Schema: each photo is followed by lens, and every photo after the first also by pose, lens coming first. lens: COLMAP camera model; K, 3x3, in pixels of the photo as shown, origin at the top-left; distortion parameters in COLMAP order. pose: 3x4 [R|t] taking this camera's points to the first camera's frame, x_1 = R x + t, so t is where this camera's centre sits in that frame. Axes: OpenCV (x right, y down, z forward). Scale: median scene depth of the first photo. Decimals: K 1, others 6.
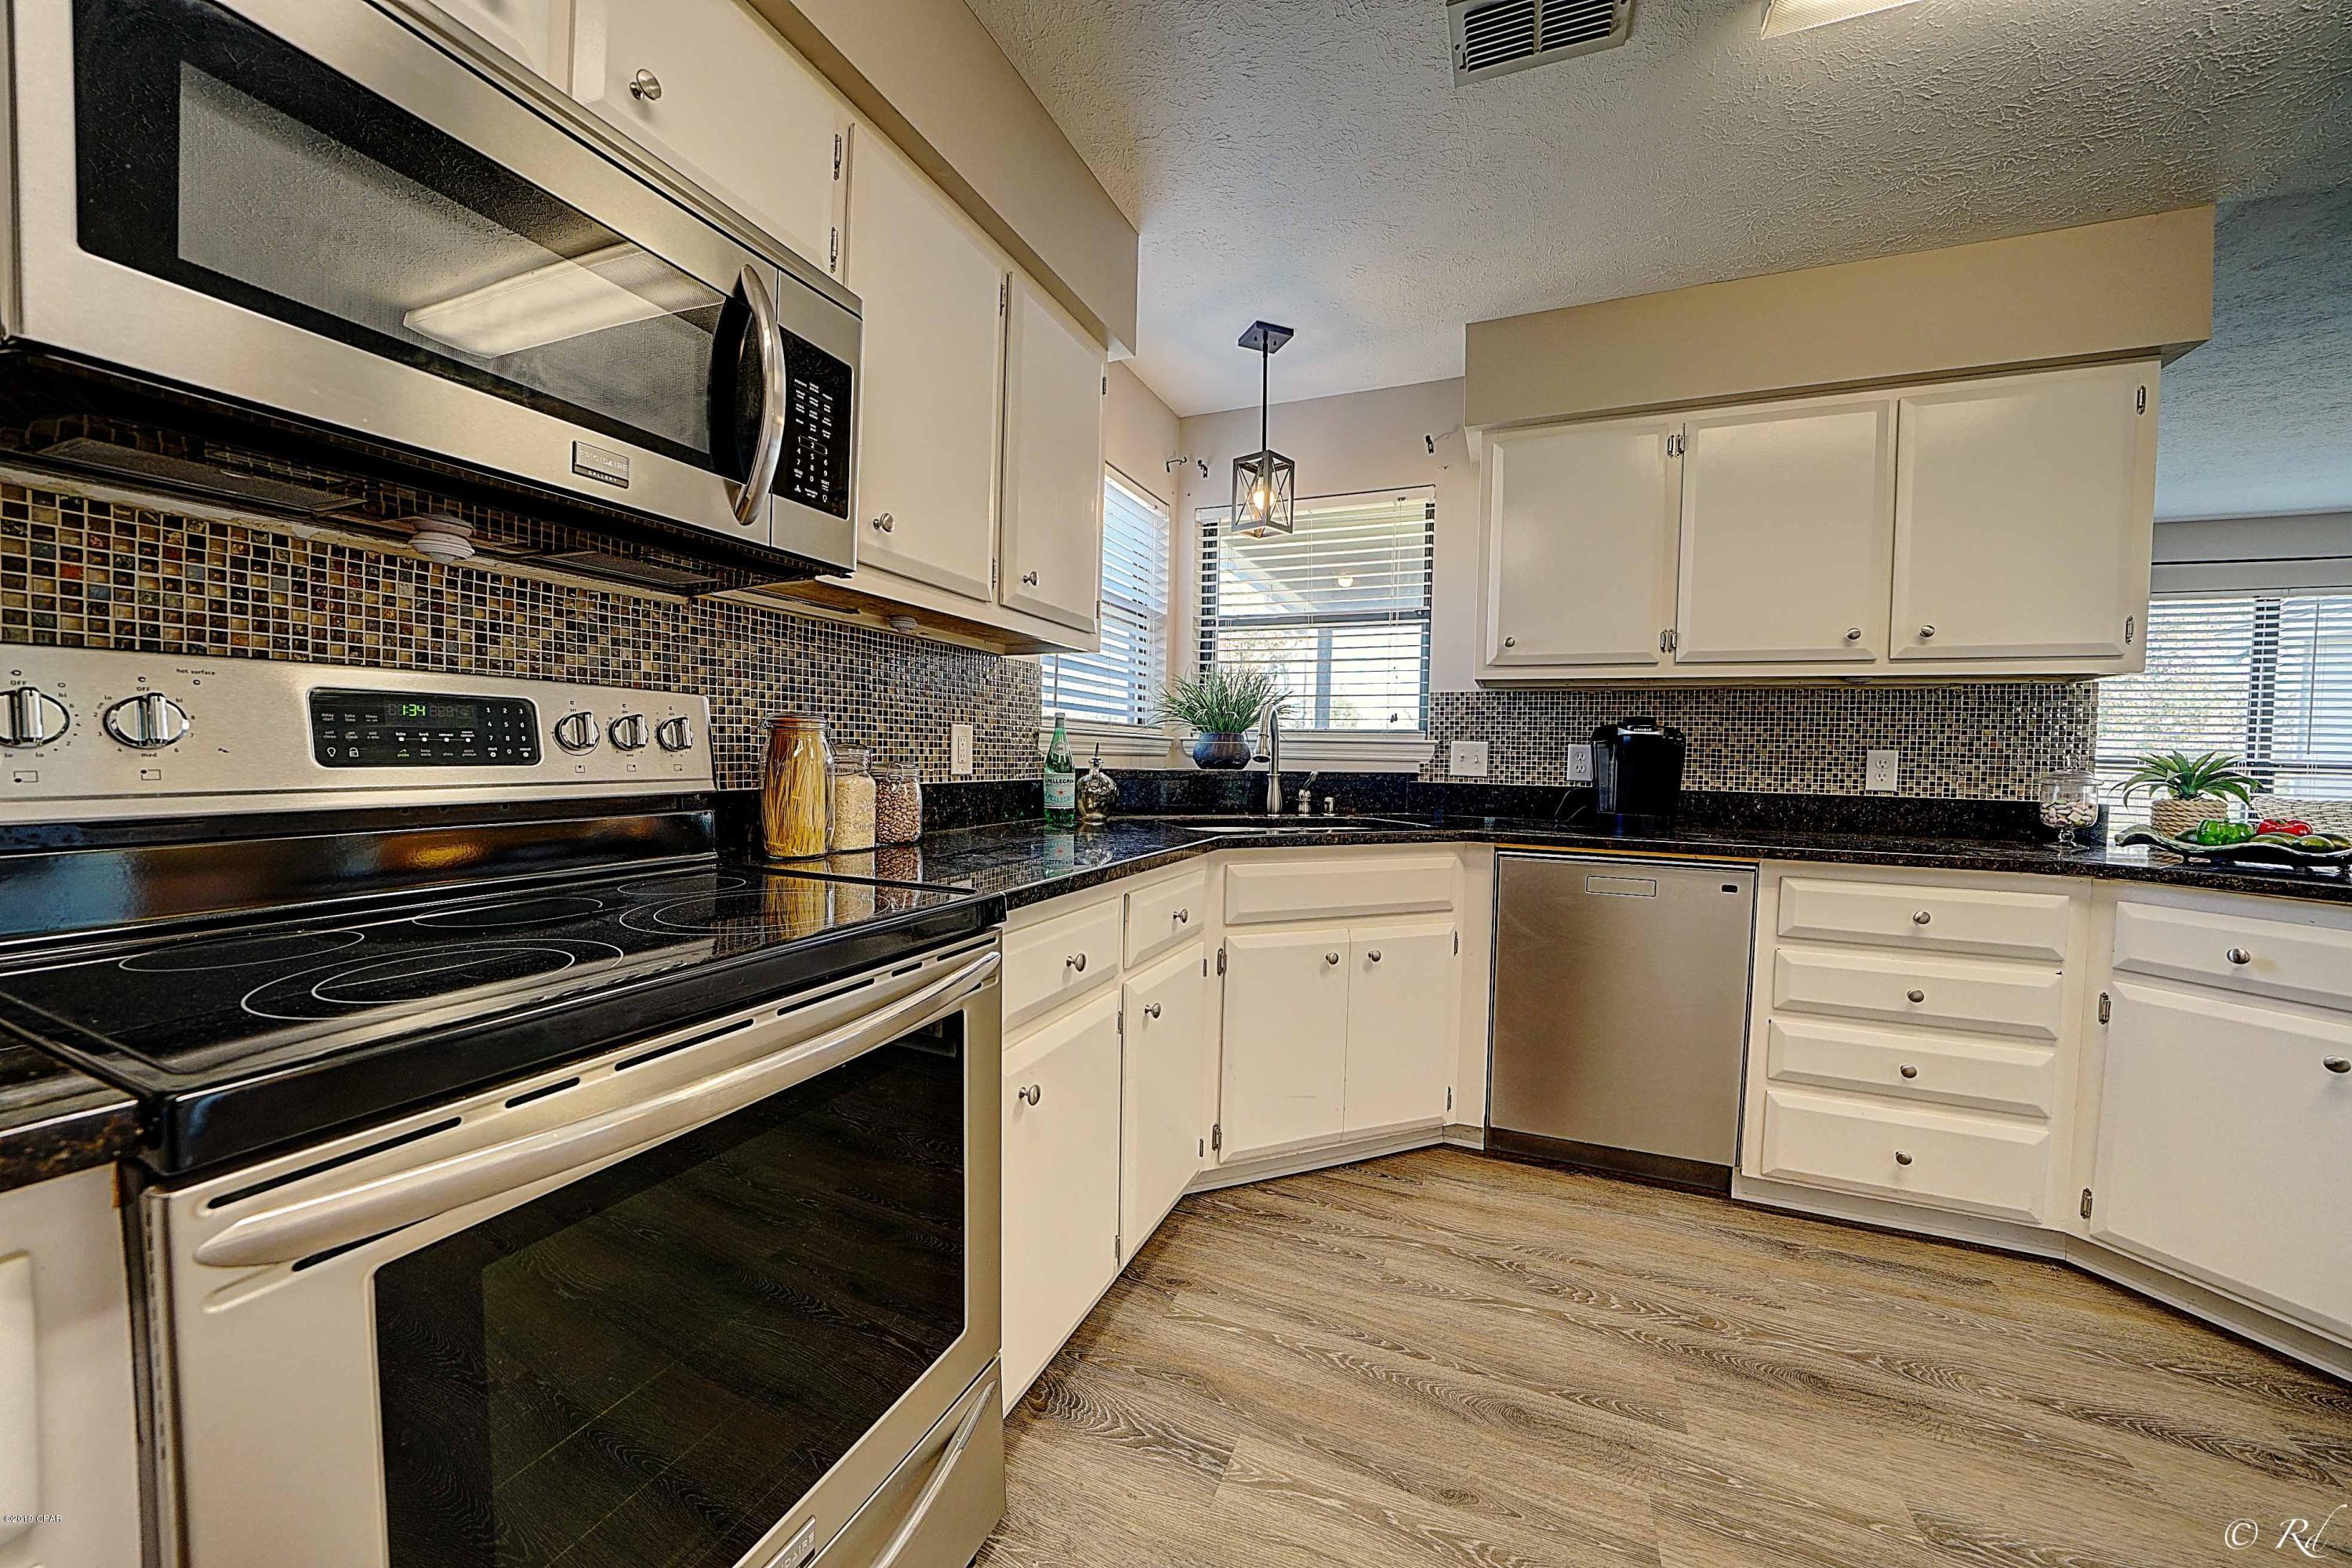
lens RADIAL K [[812.4, 0, 1175.7], [0, 812.4, 785.7], [0, 0, 1]] dist [-0.027146, 0.002647]
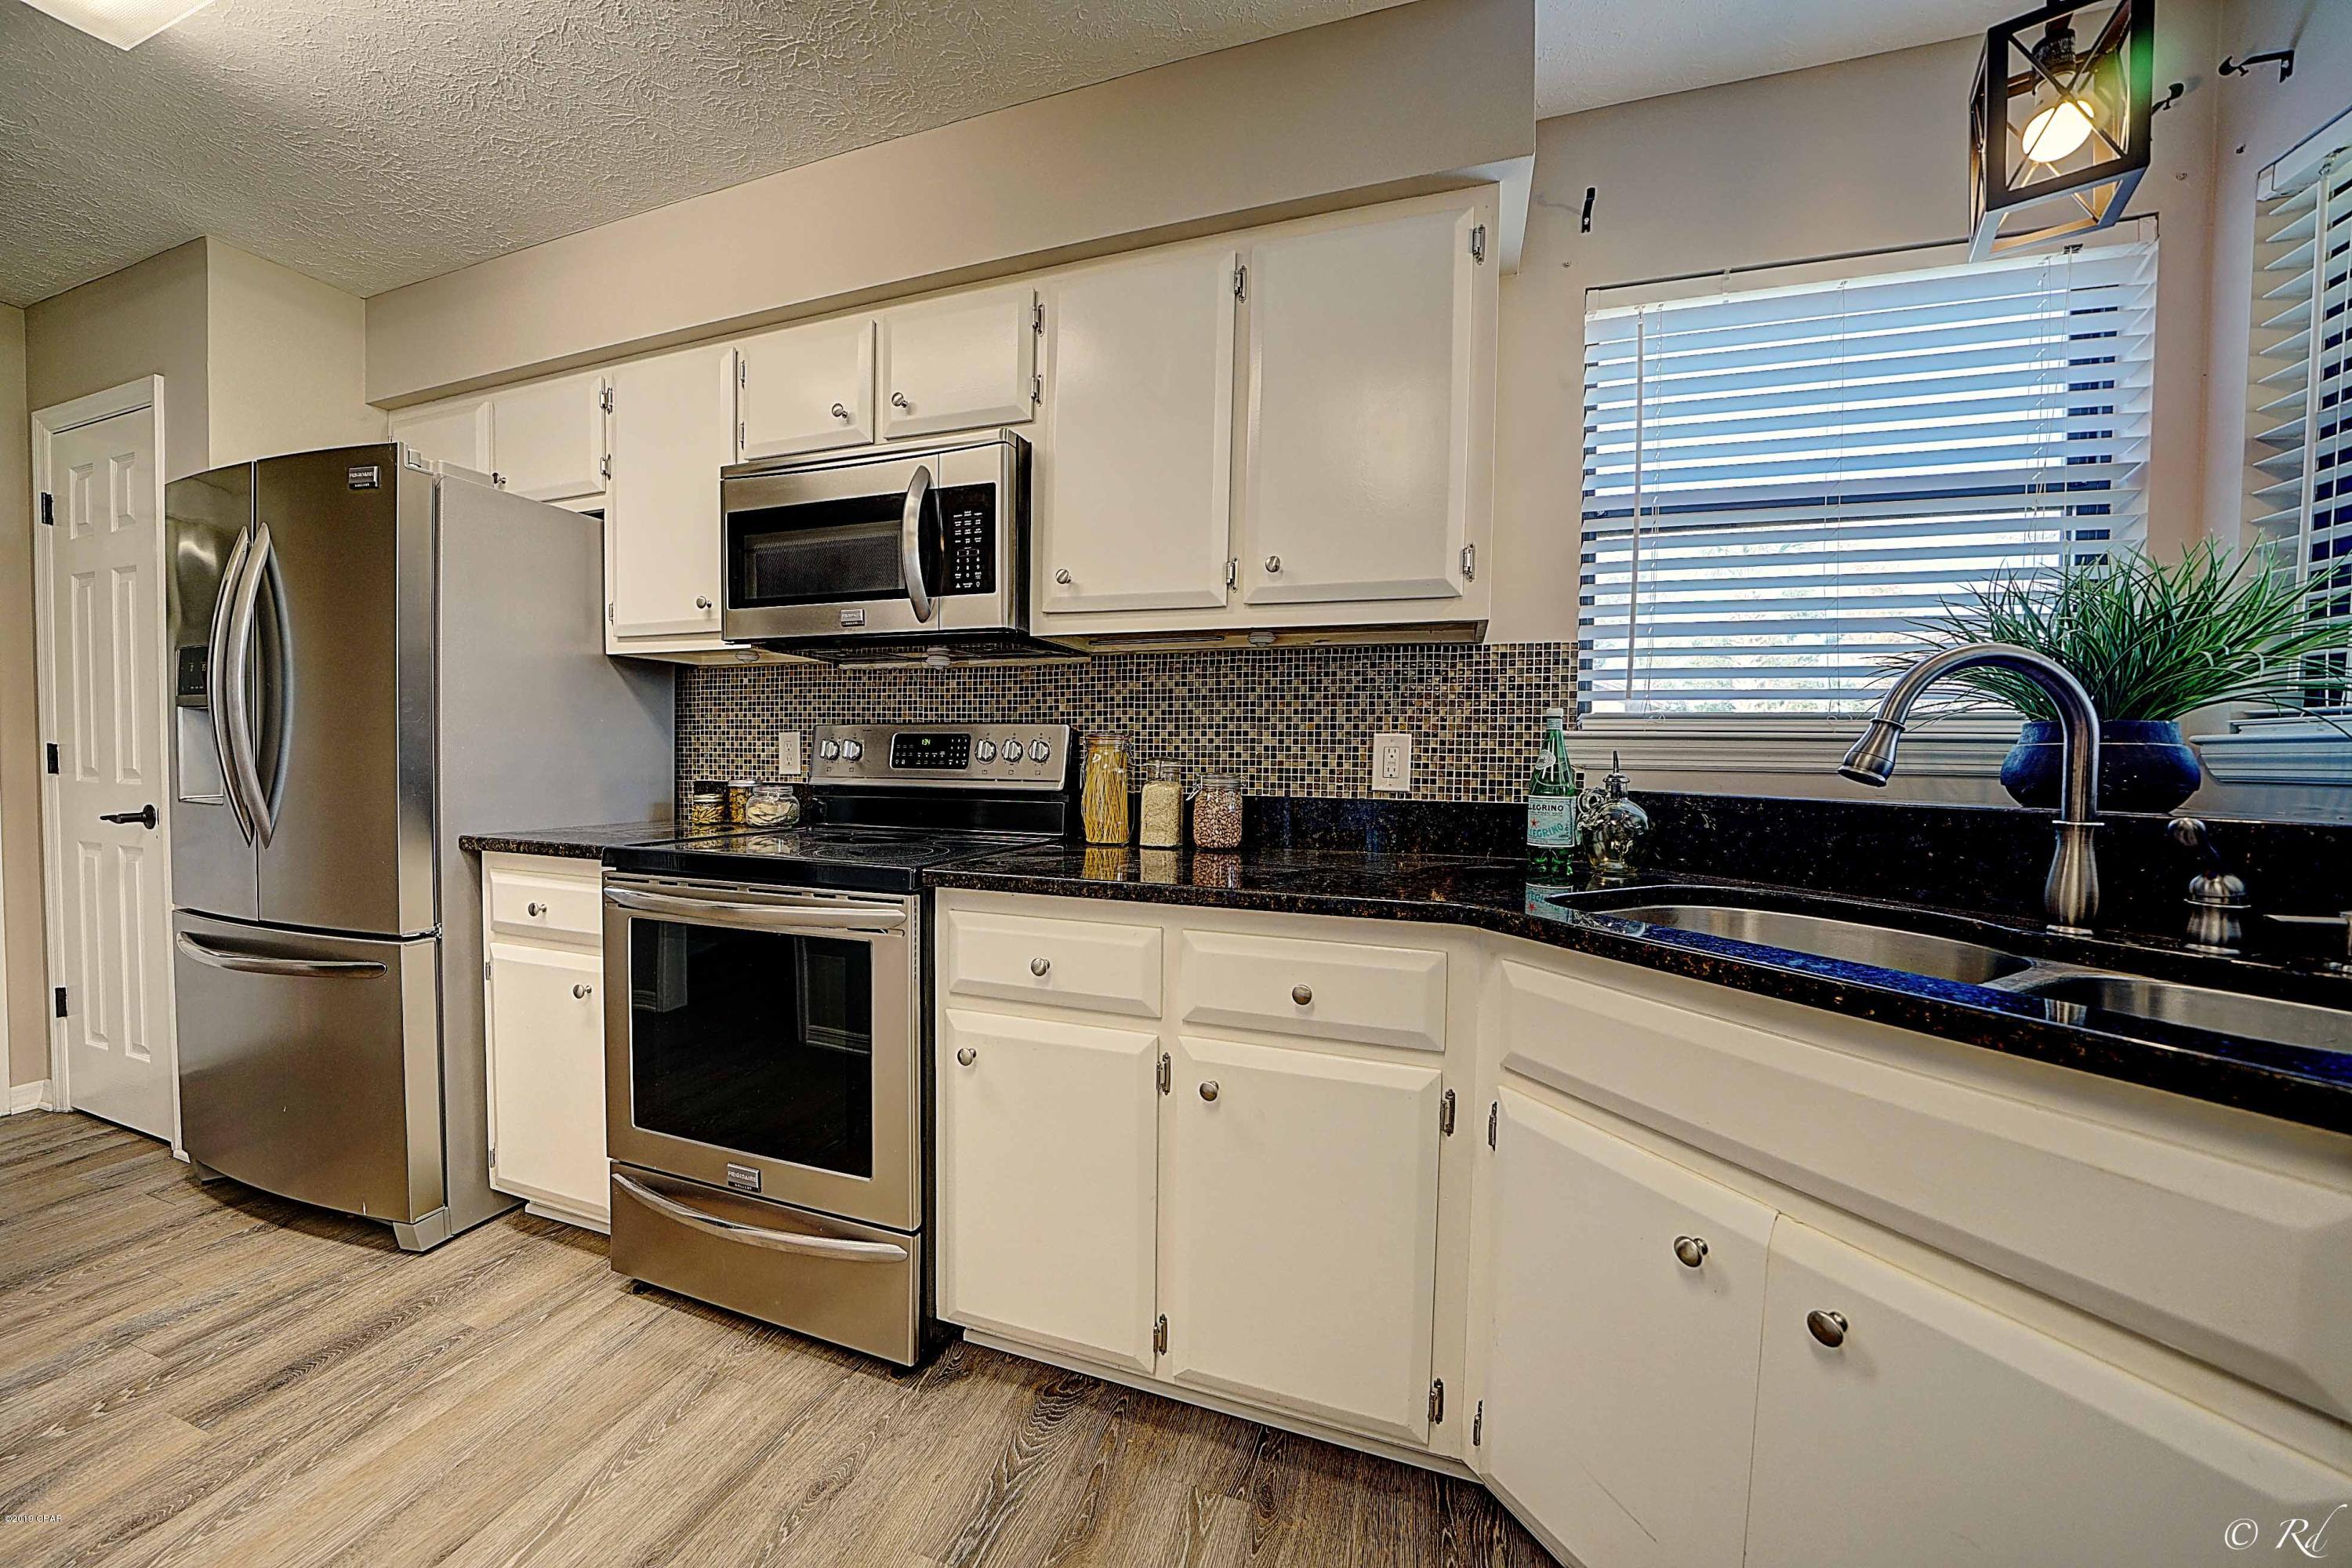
lens RADIAL K [[812.4, 0, 1175.7], [0, 812.4, 785.7], [0, 0, 1]] dist [-0.027146, 0.002647]
pose [[0.082620, 0.014917, -0.996469, 0.617010], [-0.050985, 0.998642, 0.010722, -0.018080], [0.995276, 0.049919, 0.083269, 0.739530]]
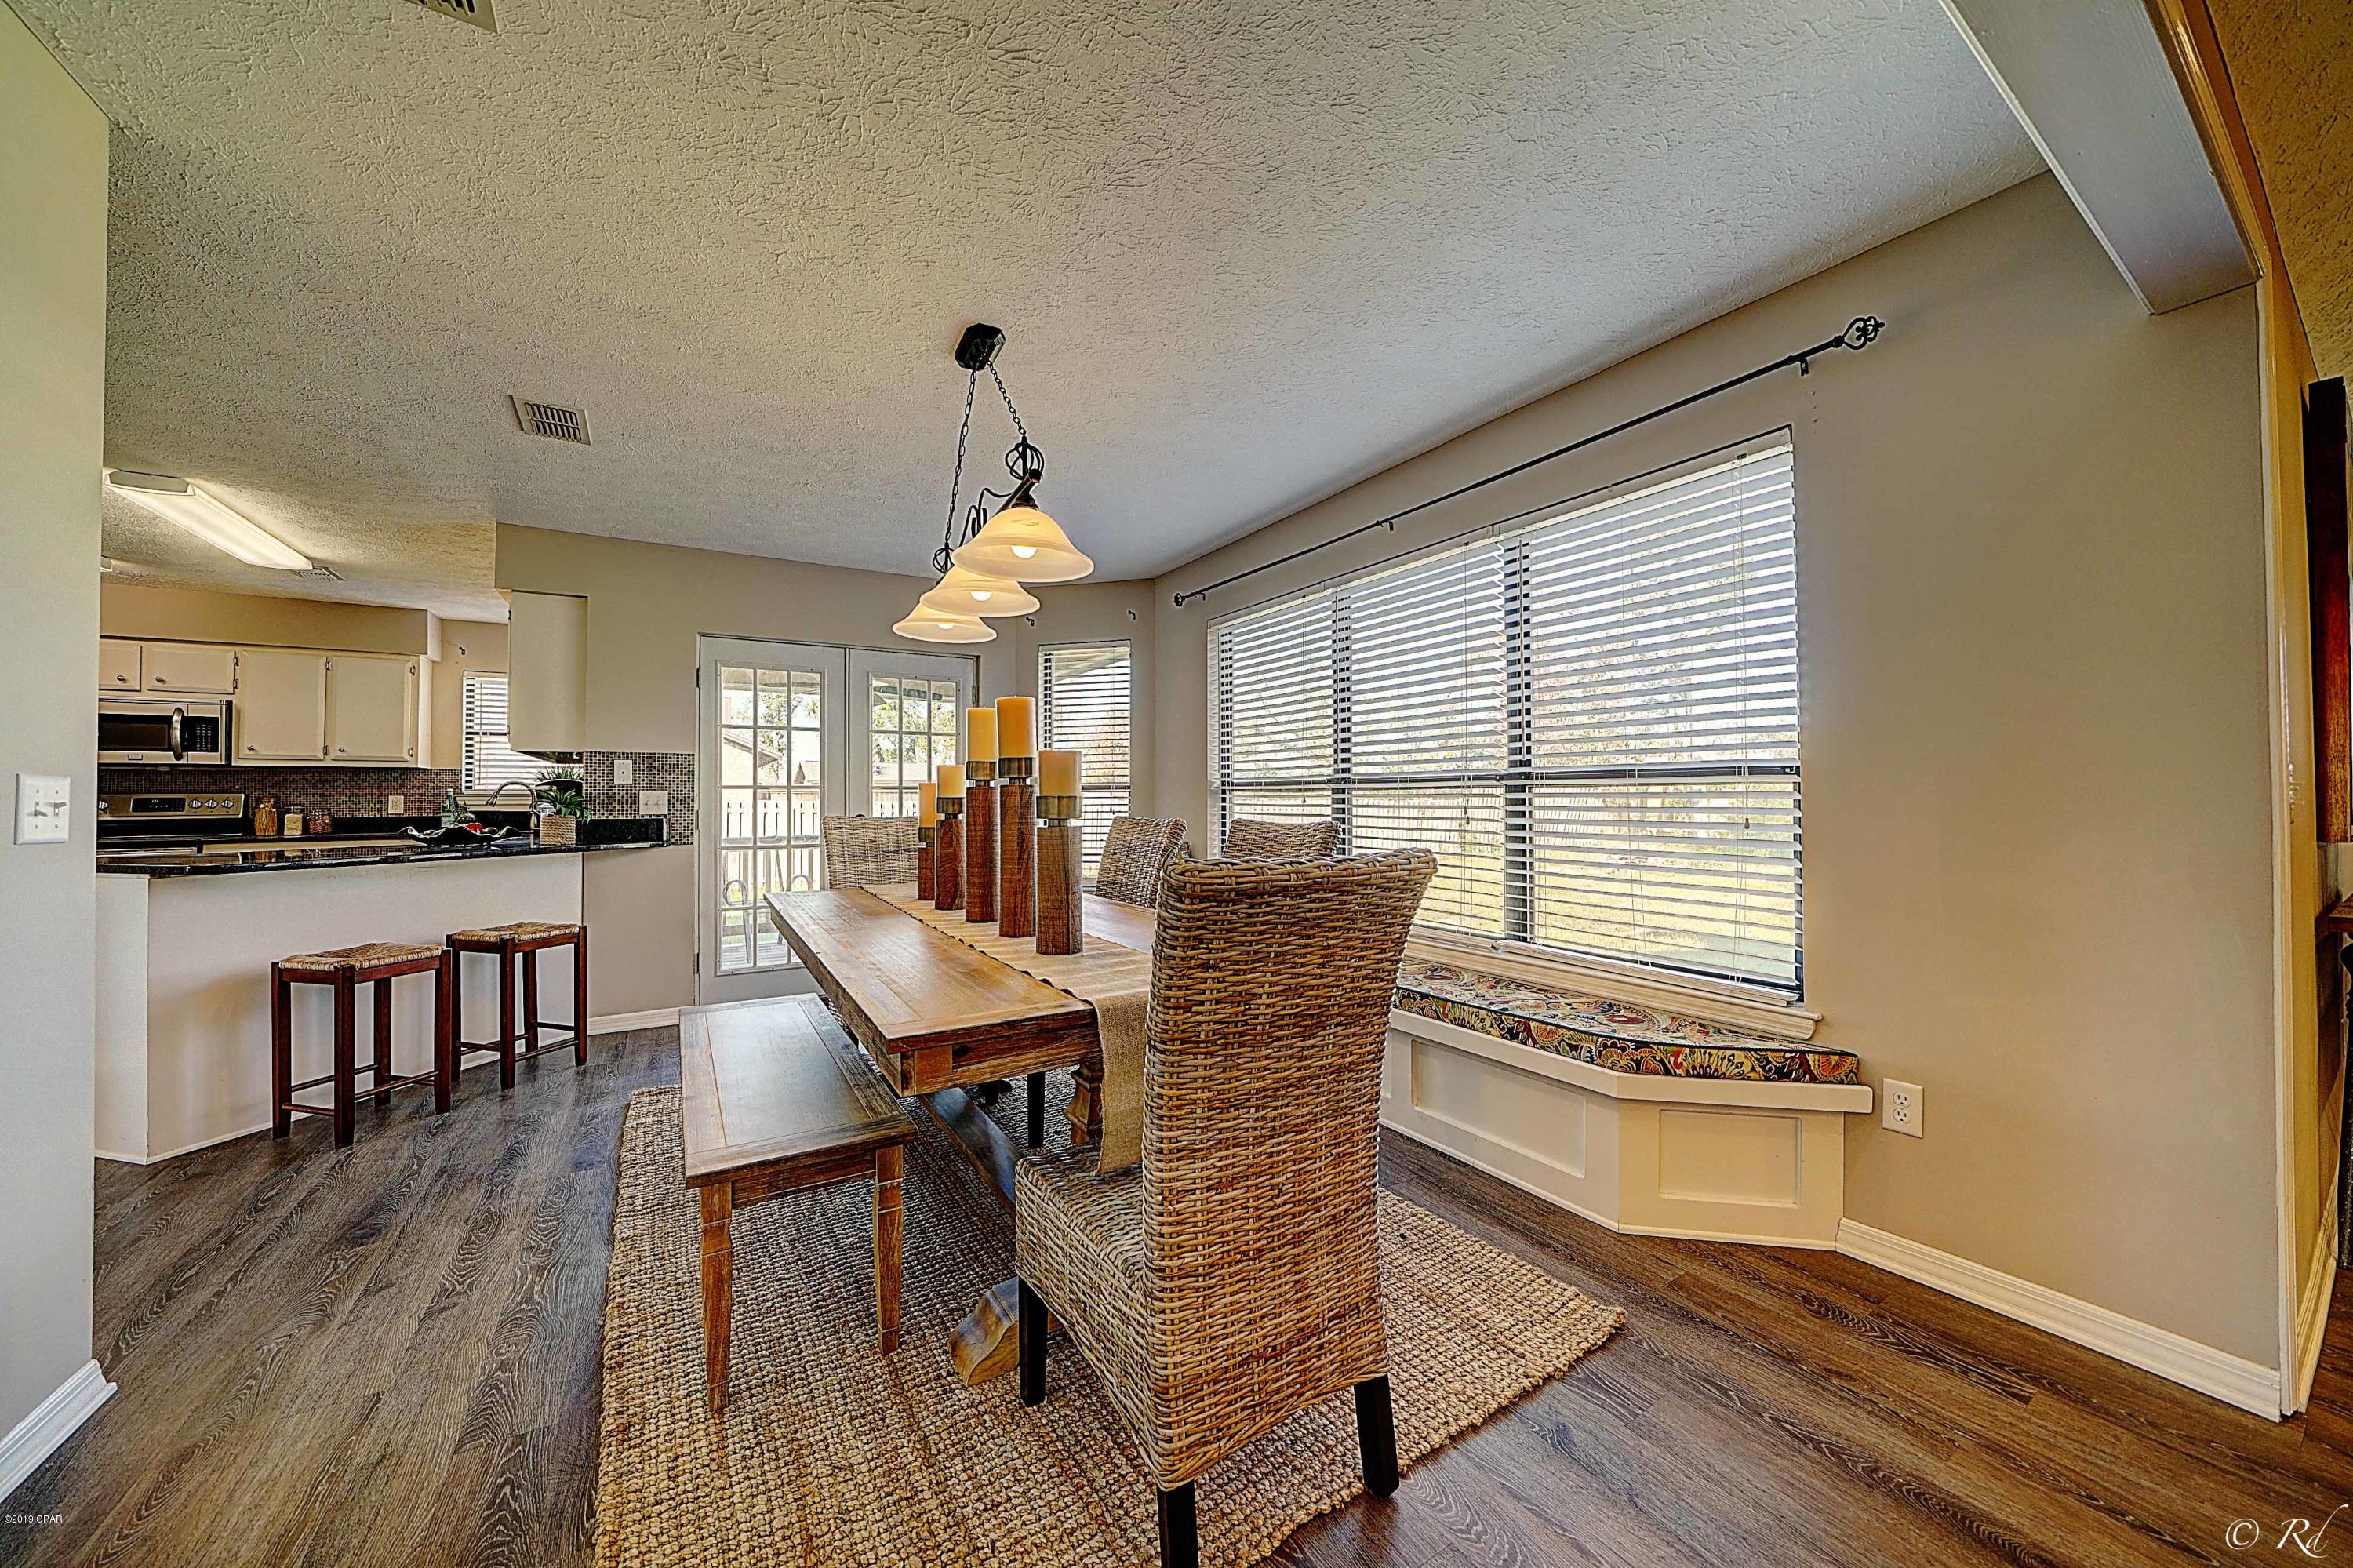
lens RADIAL K [[812.8, 0, 1176.2], [0, 812.8, 785.7], [0, 0, 1]] dist [-0.027146, 0.002647]
pose [[0.818063, -0.037912, -0.573878, 3.709873], [0.003361, 0.998123, -0.061147, 0.069588], [0.575119, 0.048093, 0.816655, 0.328819]]
